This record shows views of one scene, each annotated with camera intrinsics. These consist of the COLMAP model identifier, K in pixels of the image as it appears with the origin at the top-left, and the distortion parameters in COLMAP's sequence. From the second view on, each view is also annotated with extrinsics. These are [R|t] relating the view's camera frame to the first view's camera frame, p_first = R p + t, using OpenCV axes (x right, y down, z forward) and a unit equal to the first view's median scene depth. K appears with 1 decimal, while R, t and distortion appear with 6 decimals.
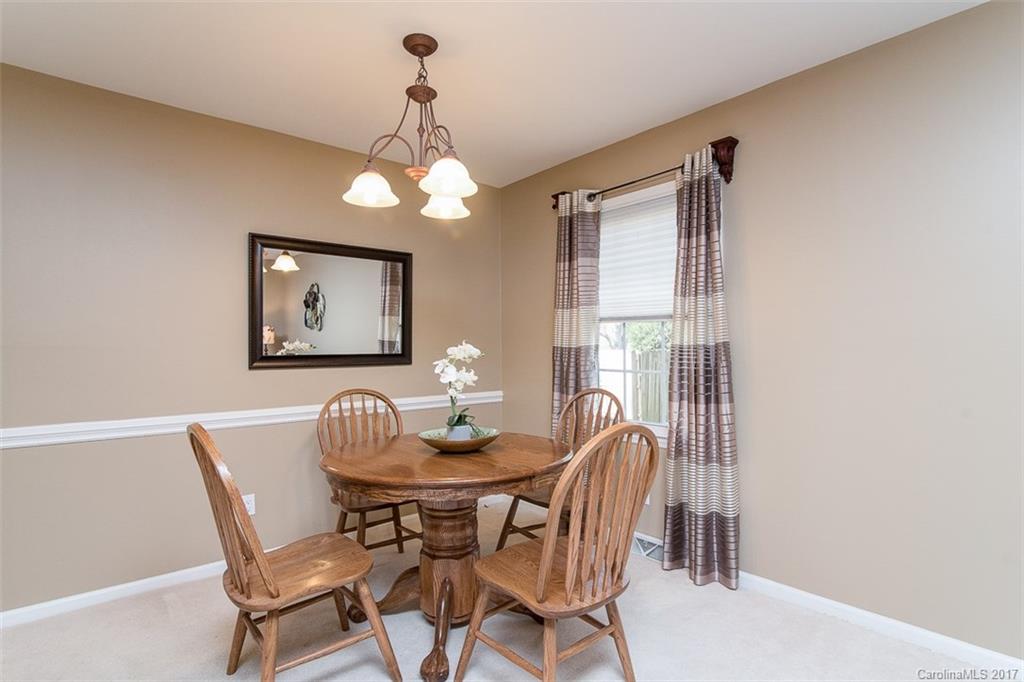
lens RADIAL K [[500.8, 0, 515.3], [0, 500.8, 343.0], [0, 0, 1]] dist [-0.030801, 0.012593]
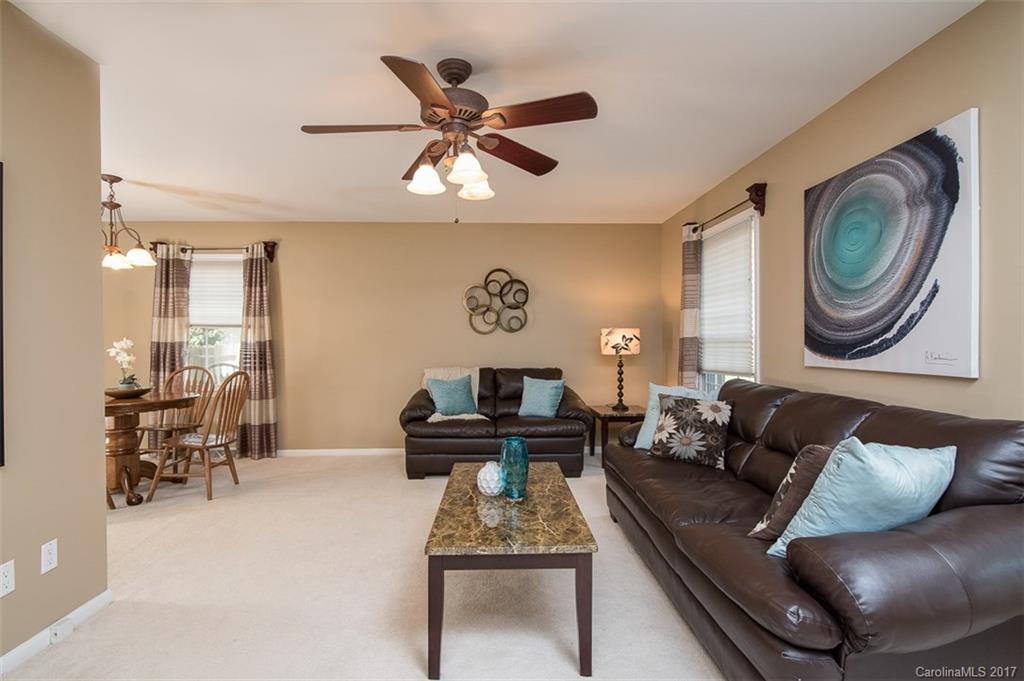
lens RADIAL K [[500.8, 0, 515.3], [0, 500.8, 342.5], [0, 0, 1]] dist [-0.030801, 0.012593]
pose [[0.616430, 0.004382, 0.787398, -0.550748], [-0.004295, 0.999988, -0.002202, 0.007751], [-0.787398, -0.002025, 0.616441, -1.032310]]
